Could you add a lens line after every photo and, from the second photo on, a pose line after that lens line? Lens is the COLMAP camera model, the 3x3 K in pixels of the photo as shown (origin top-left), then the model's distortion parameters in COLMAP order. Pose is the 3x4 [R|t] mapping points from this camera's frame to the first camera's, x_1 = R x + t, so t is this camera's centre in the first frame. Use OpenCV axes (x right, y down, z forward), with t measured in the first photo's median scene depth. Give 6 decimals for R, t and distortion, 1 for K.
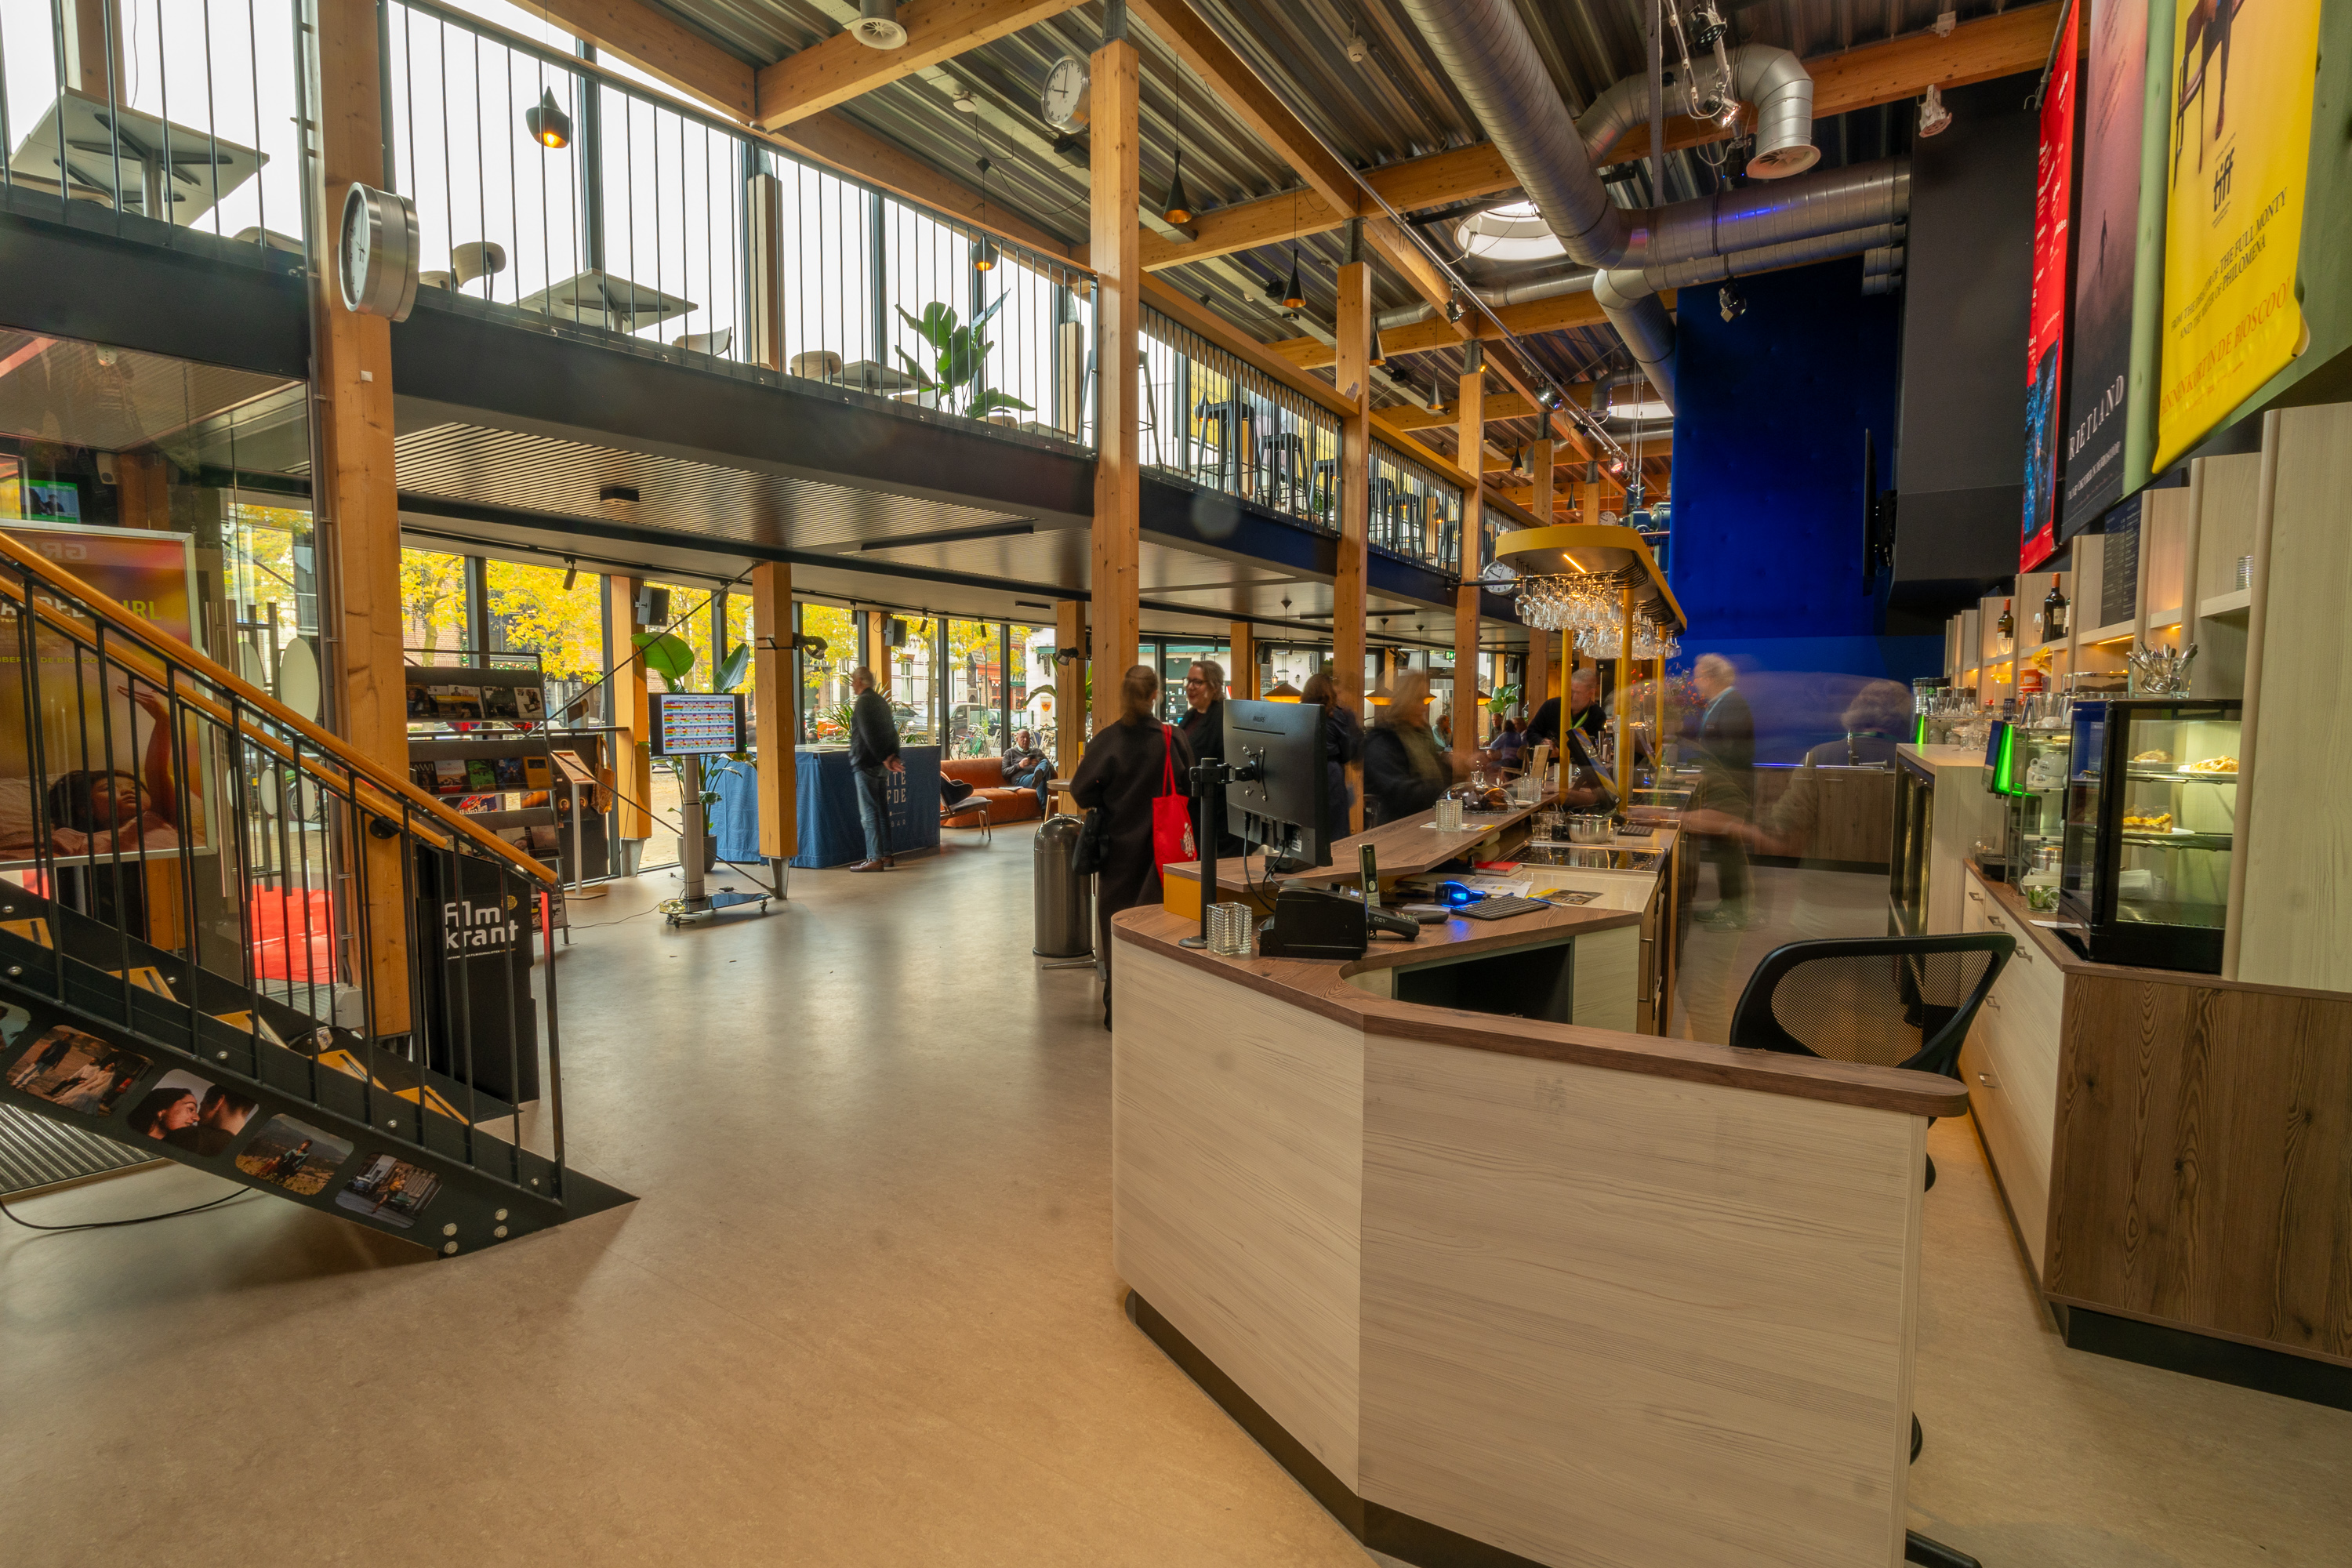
lens RADIAL K [[1079.9, 0, 1194.3], [0, 1079.9, 778.6], [0, 0, 1]] dist [-0.025142, 0.015452]
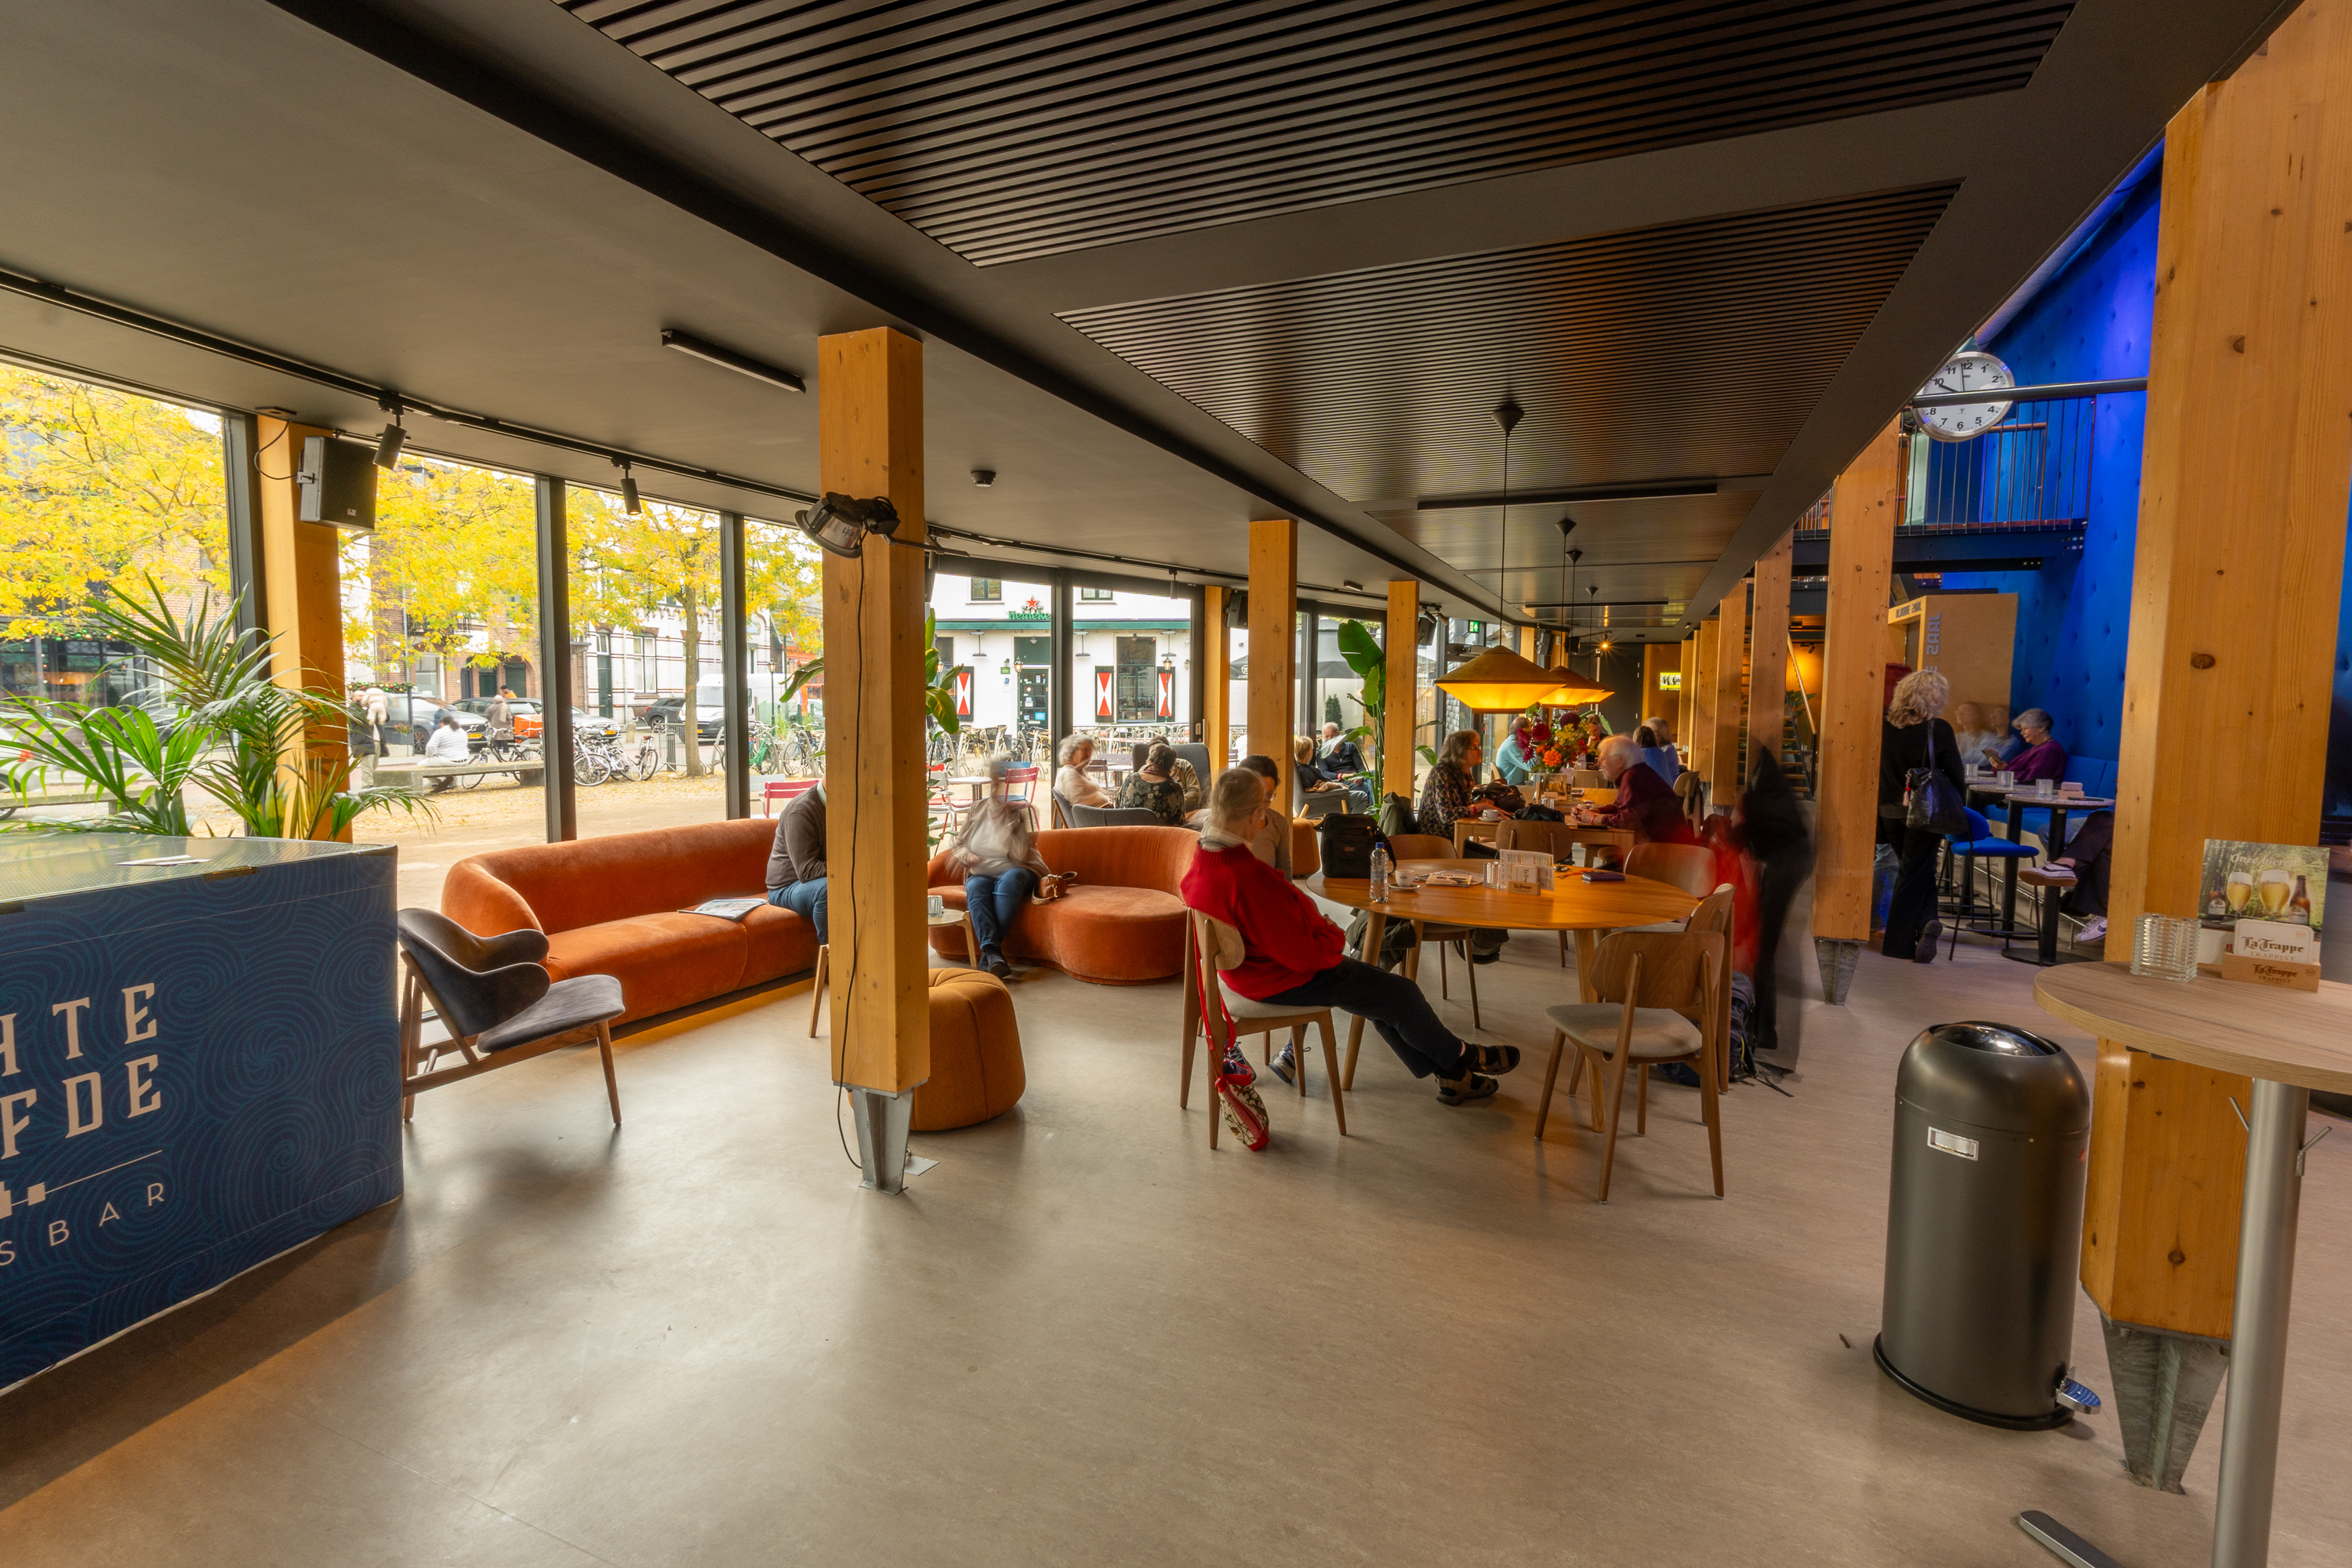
lens RADIAL K [[1100.2, 0, 1165.6], [0, 1100.2, 781.3], [0, 0, 1]] dist [-0.003105, -0.000661]
pose [[0.992223, -0.007907, 0.124219, -0.135771], [0.006572, 0.999916, 0.011158, -0.094038], [-0.124297, -0.010255, 0.992192, 1.298086]]
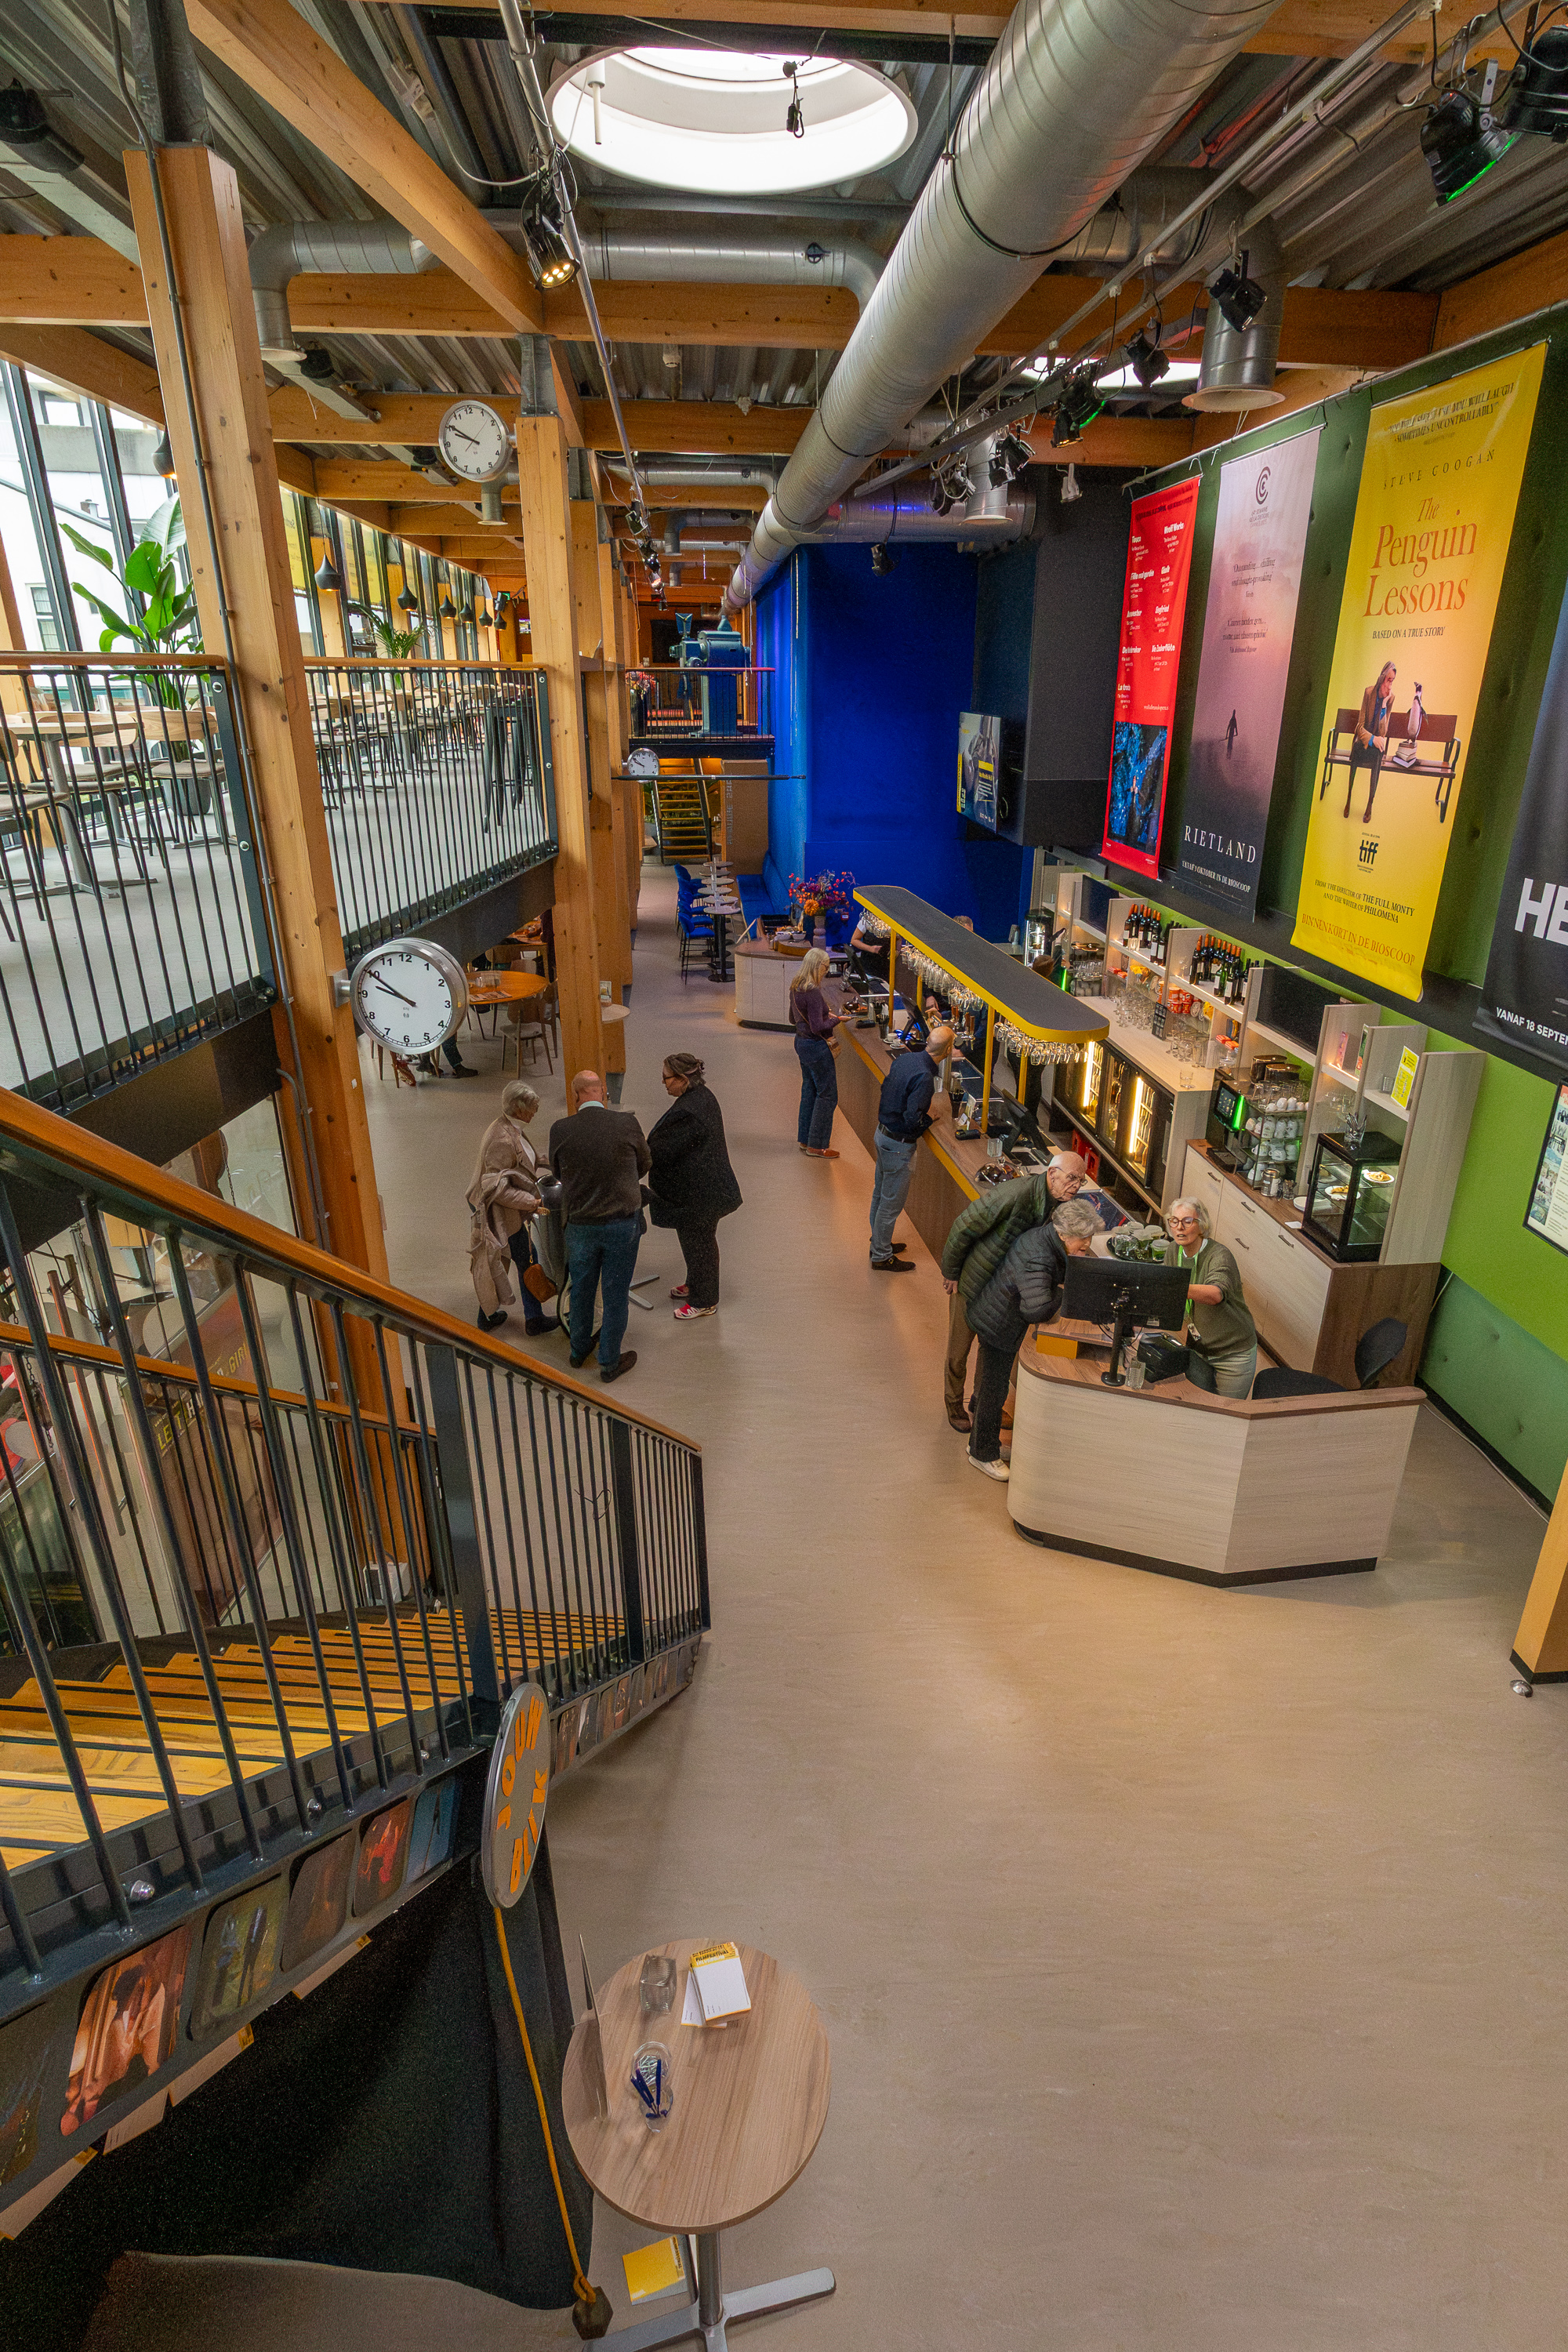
lens RADIAL K [[1189.2, 0, 784.0], [0, 1189.2, 1176.0], [0, 0, 1]] dist [-0.014763, -0.000009]
pose [[0.809735, -0.232089, 0.538947, -0.640615], [0.046717, 0.941040, 0.335055, -0.394081], [-0.584933, -0.246128, 0.772835, -0.115152]]
